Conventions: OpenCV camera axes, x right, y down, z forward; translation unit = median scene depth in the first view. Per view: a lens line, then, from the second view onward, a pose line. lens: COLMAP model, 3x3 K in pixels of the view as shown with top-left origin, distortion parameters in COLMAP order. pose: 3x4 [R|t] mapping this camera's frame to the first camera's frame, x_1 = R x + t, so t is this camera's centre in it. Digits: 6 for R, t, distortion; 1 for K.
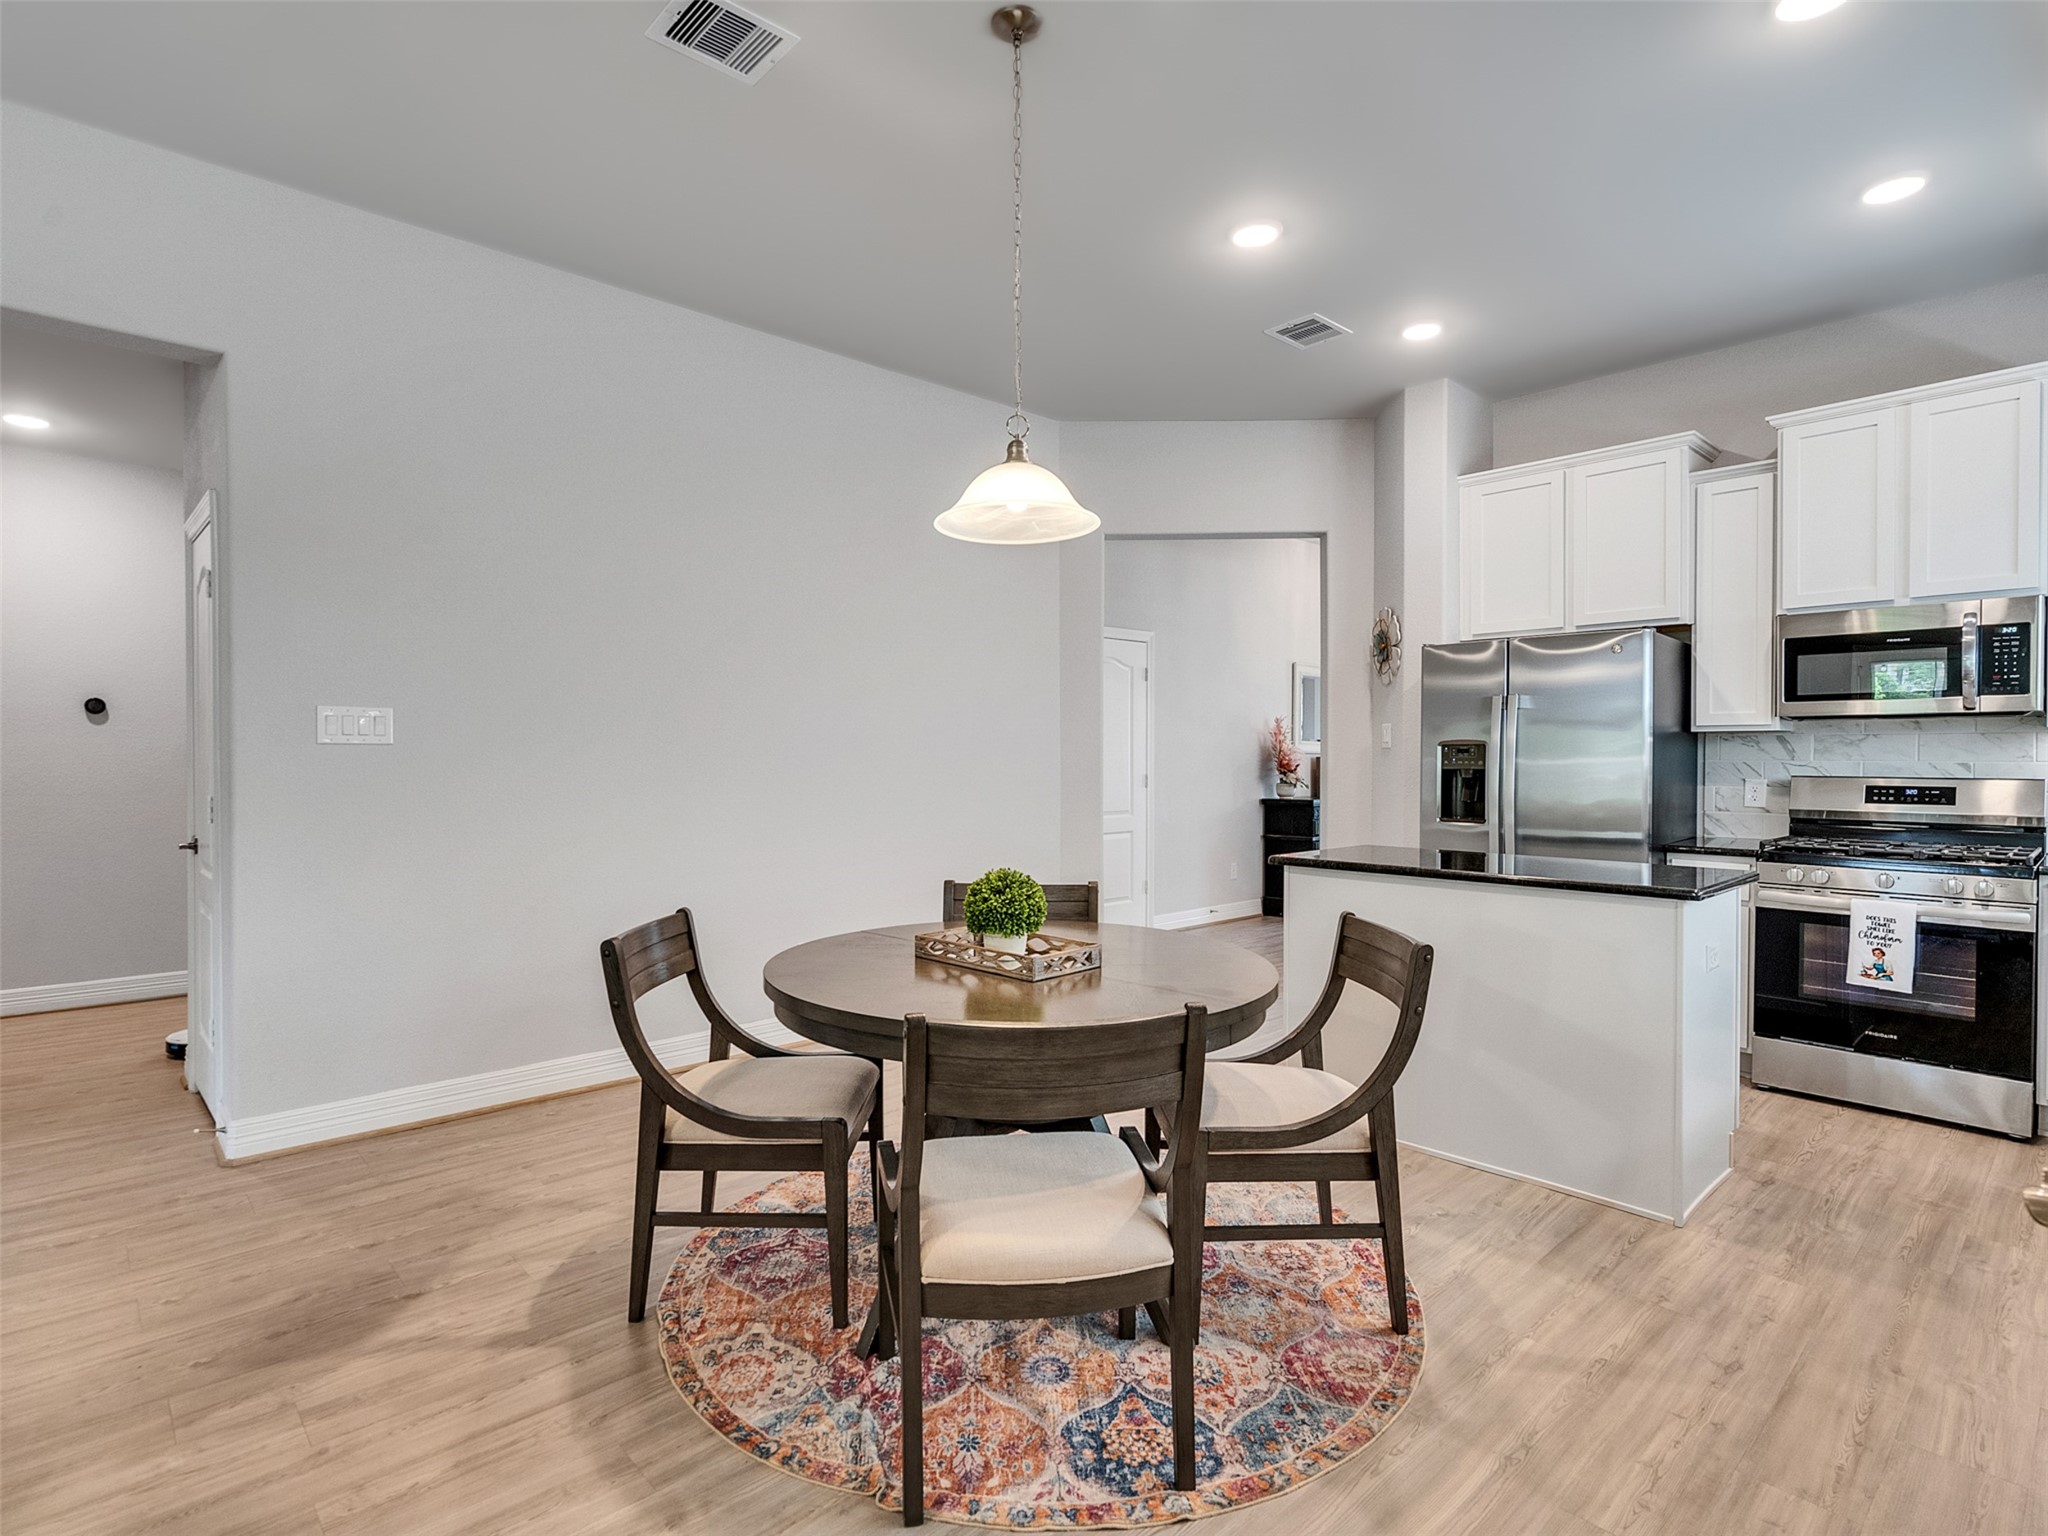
lens RADIAL K [[1036.6, 0, 1015.8], [0, 1036.6, 773.0], [0, 0, 1]] dist [-0.006823, 0.003118]
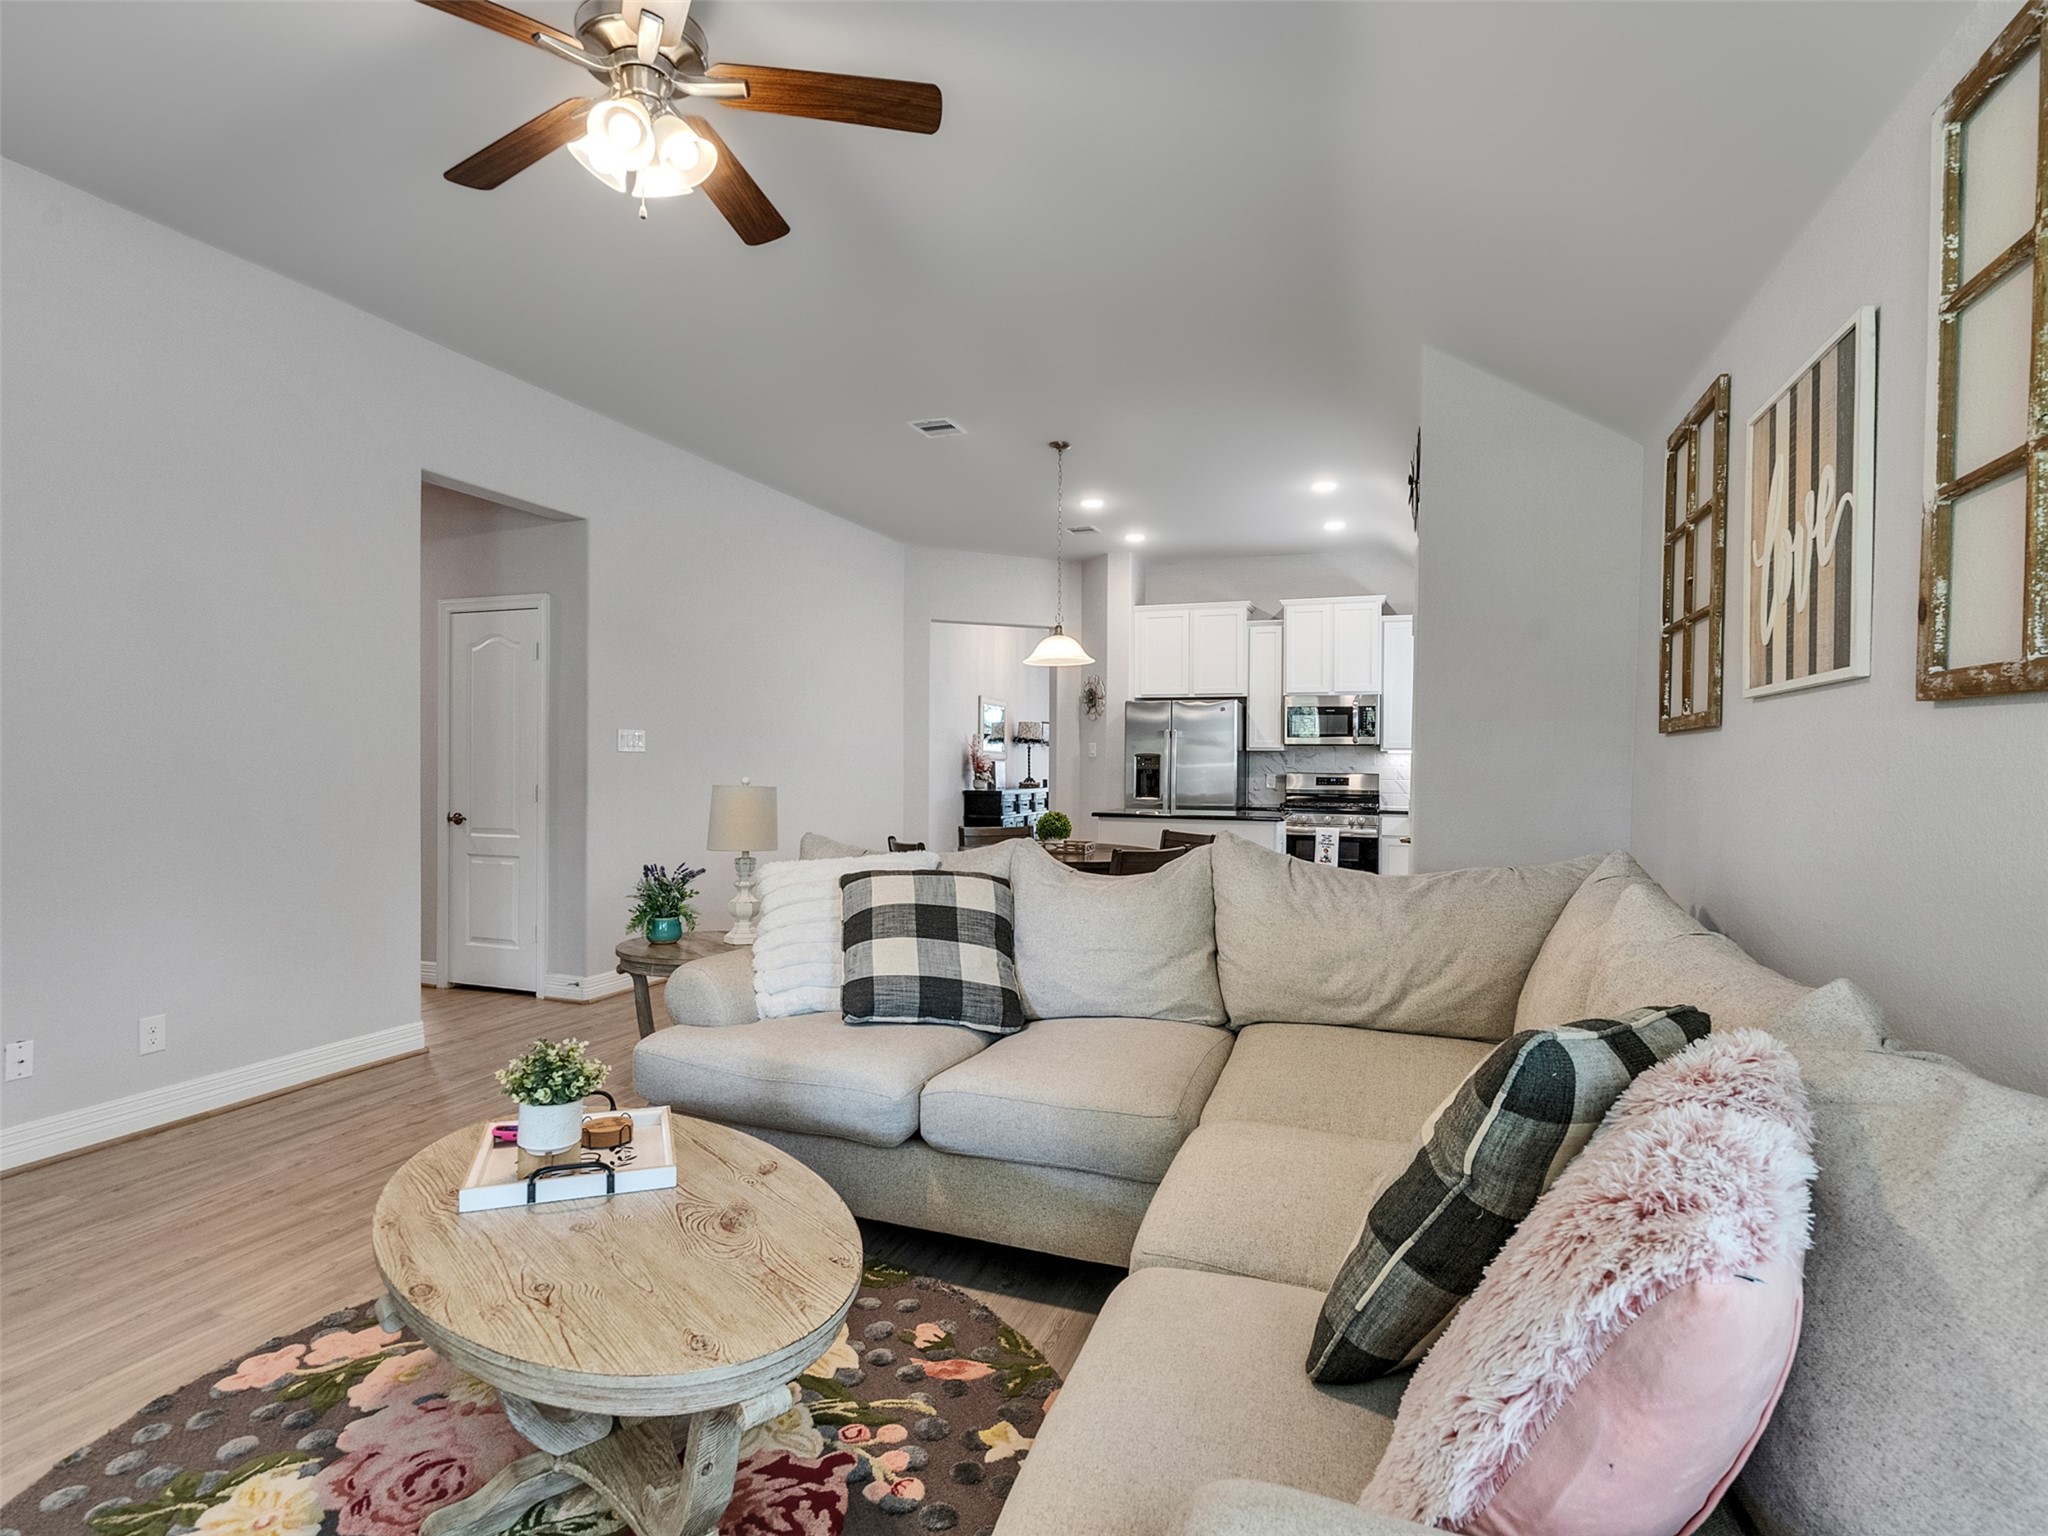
lens RADIAL K [[1036.6, 0, 1028.8], [0, 1036.6, 780.2], [0, 0, 1]] dist [-0.006823, 0.003118]
pose [[0.885803, -0.004575, 0.464039, -0.646030], [0.002327, 0.999983, 0.005416, 0.005877], [-0.464055, -0.003717, 0.885798, -0.574141]]
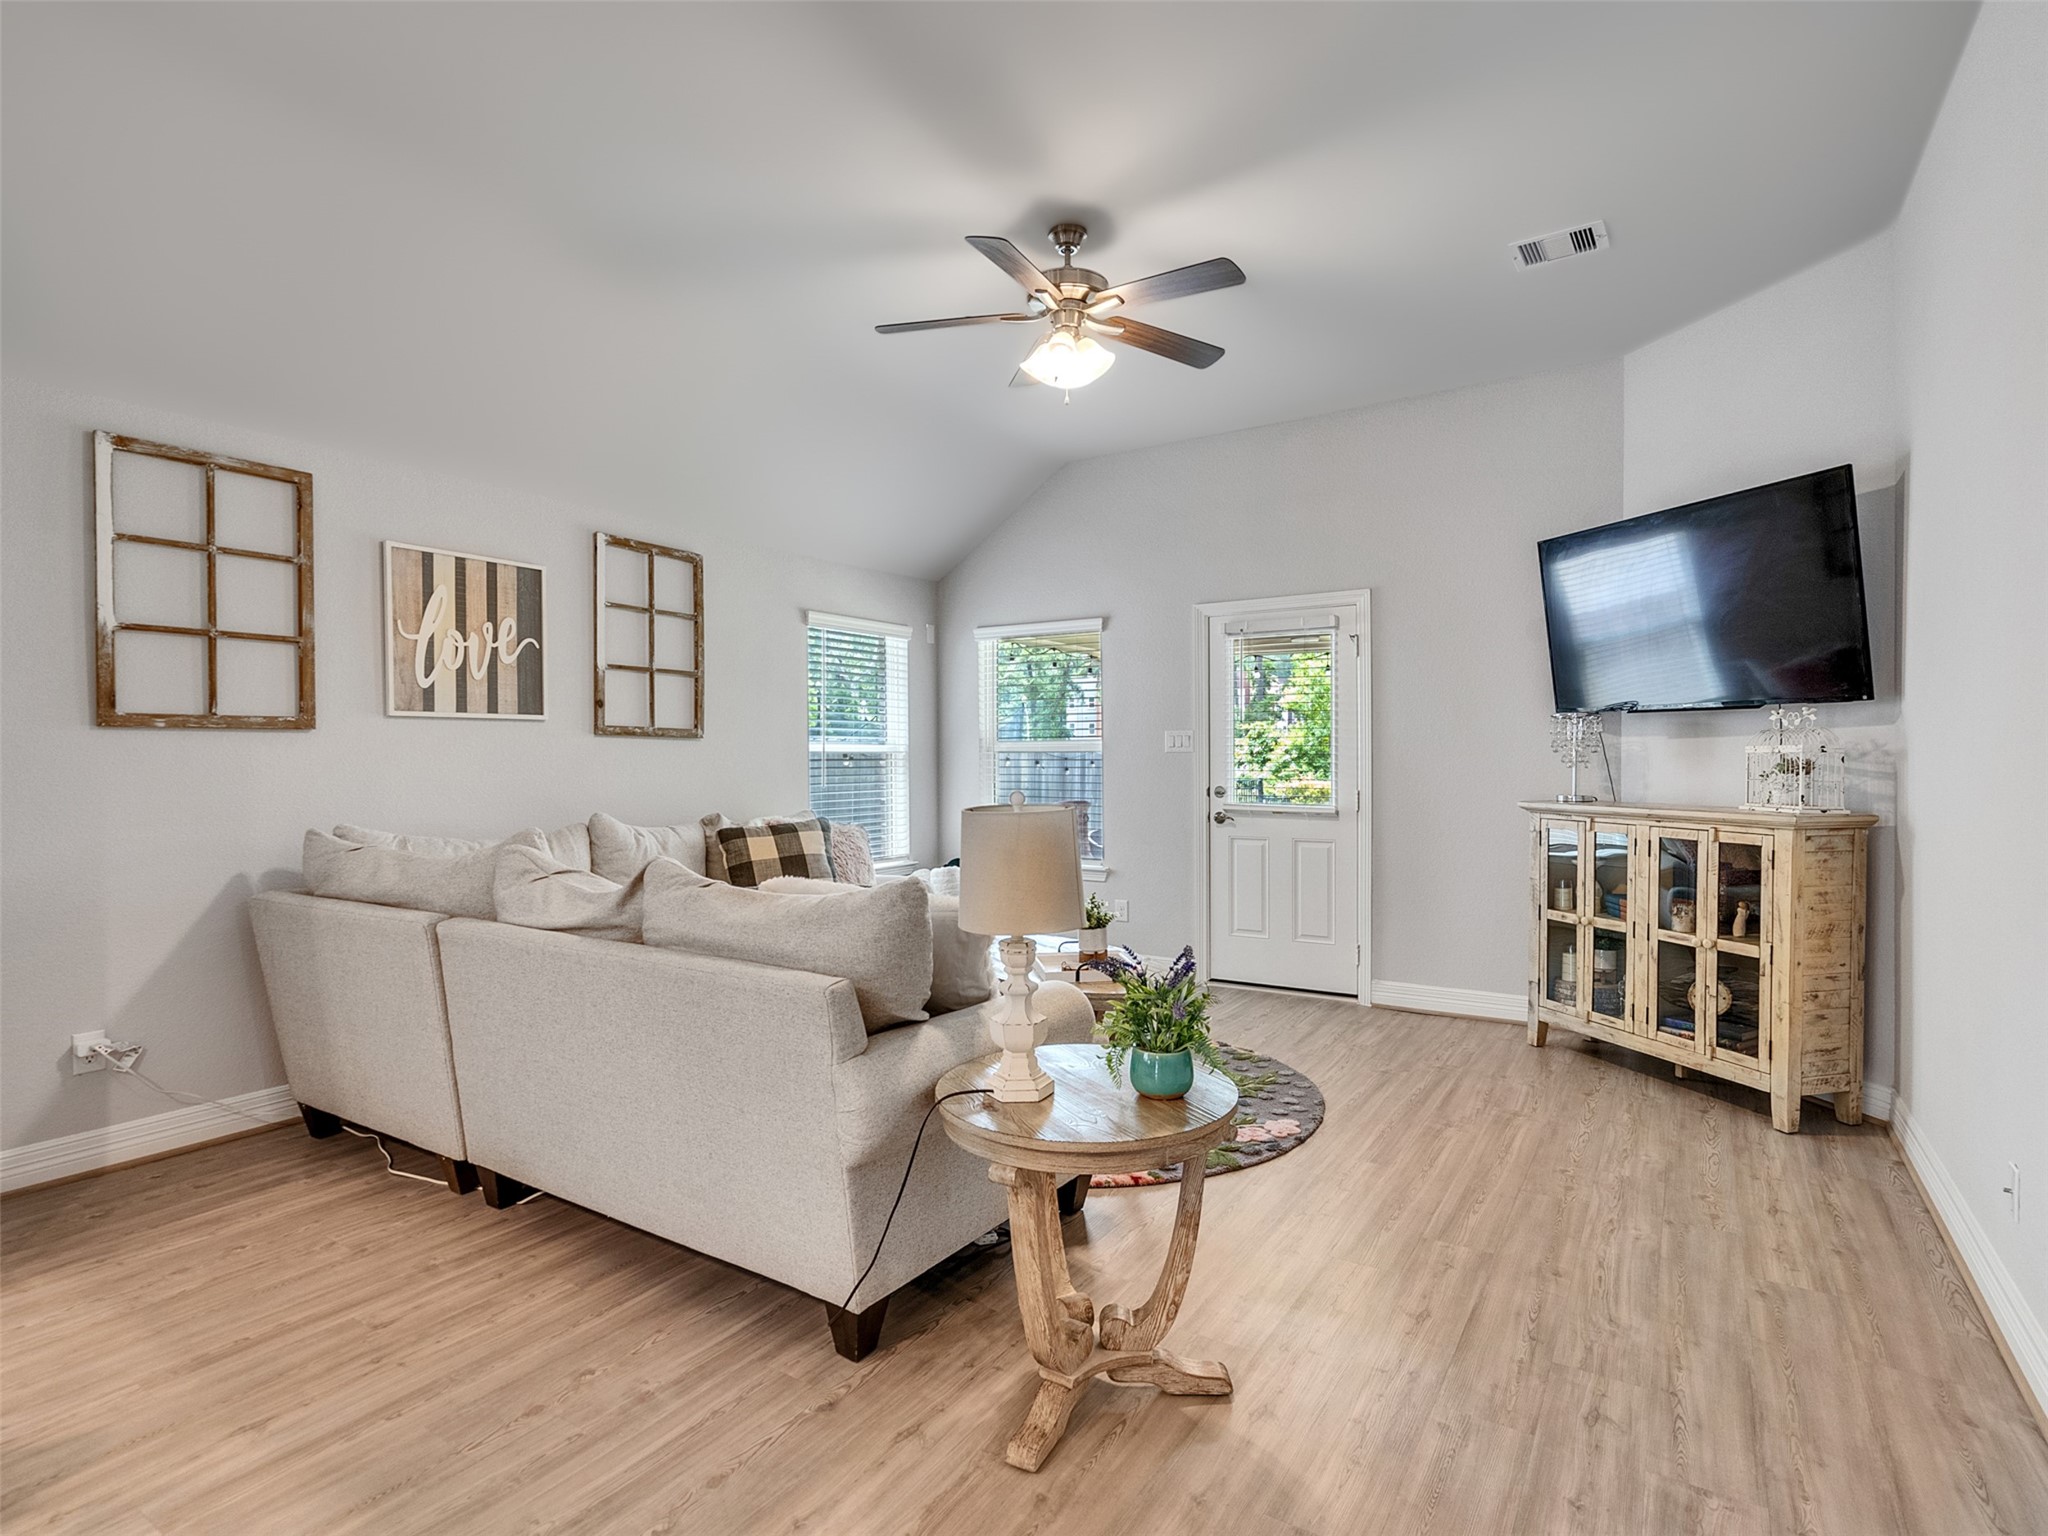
lens RADIAL K [[1036.6, 0, 1024.2], [0, 1036.6, 763.4], [0, 0, 1]] dist [-0.006823, 0.003118]
pose [[-0.965348, 0.008737, -0.260820, -0.006324], [0.002516, 0.999705, 0.024176, -0.043203], [0.260955, 0.022682, -0.965085, 2.188699]]
